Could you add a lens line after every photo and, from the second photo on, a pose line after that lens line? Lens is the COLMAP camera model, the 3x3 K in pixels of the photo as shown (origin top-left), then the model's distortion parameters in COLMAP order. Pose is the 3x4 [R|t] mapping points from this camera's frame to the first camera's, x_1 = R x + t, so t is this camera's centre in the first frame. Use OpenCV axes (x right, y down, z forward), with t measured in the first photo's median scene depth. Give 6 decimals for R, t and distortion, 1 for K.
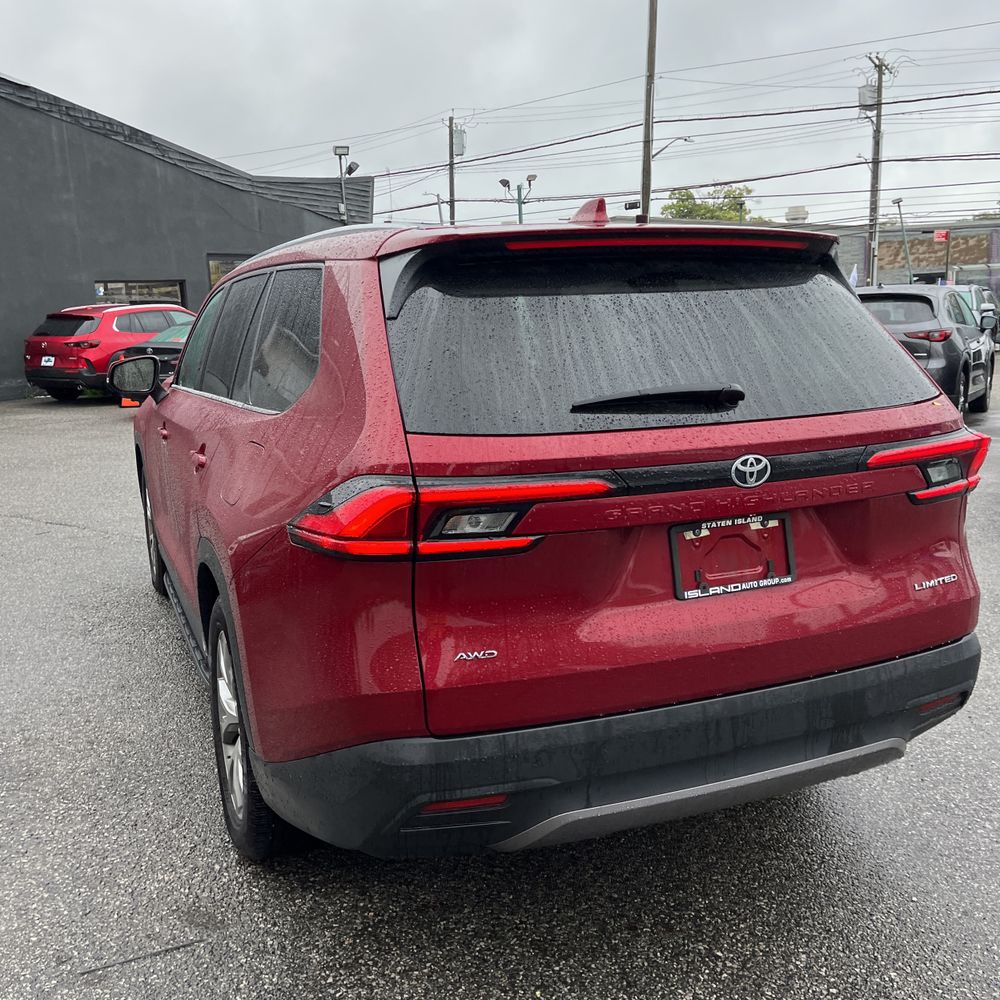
lens RADIAL K [[1019.9, 0, 489.9], [0, 1019.9, 493.6], [0, 0, 1]] dist [0.024503, 0.000000]
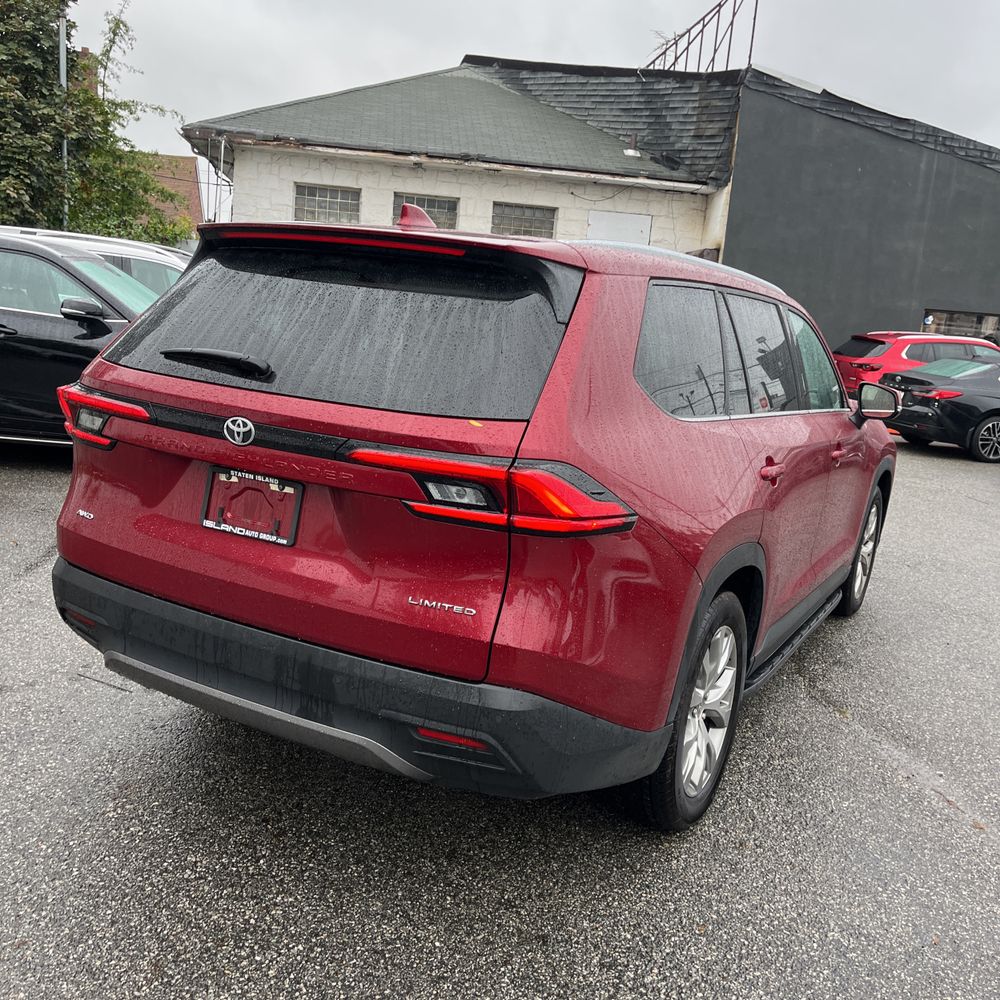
lens RADIAL K [[1019.9, 0, 493.9], [0, 1019.9, 508.7], [0, 0, 1]] dist [0.024503, 0.000000]
pose [[0.614077, 0.233236, -0.753996, 1.238583], [-0.245310, 0.964423, 0.098540, -0.114330], [0.750155, 0.124452, 0.649446, 0.435824]]
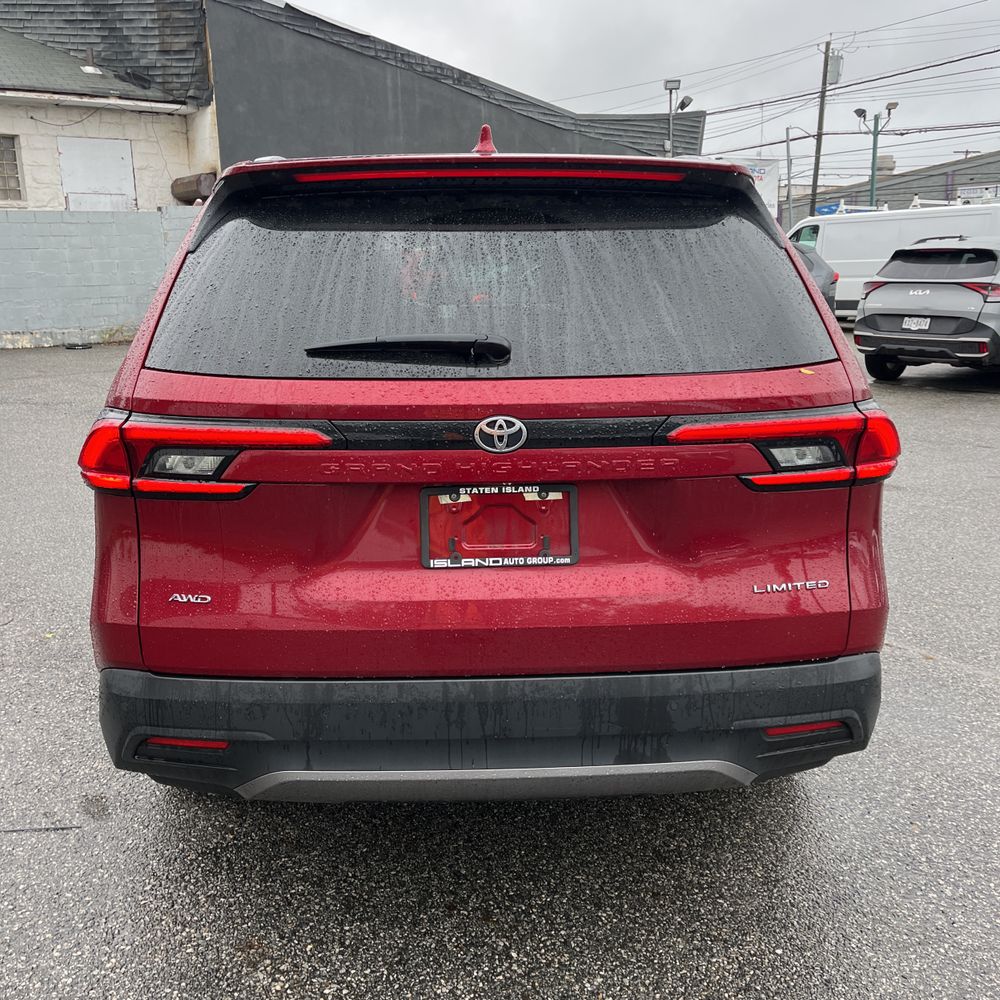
lens RADIAL K [[1019.9, 0, 488.2], [0, 1019.9, 486.4], [0, 0, 1]] dist [0.024503, 0.000000]
pose [[0.938123, 0.093968, -0.333309, 0.505865], [-0.077594, 0.995047, 0.062134, -0.028748], [0.337497, -0.032426, 0.940768, 0.147766]]
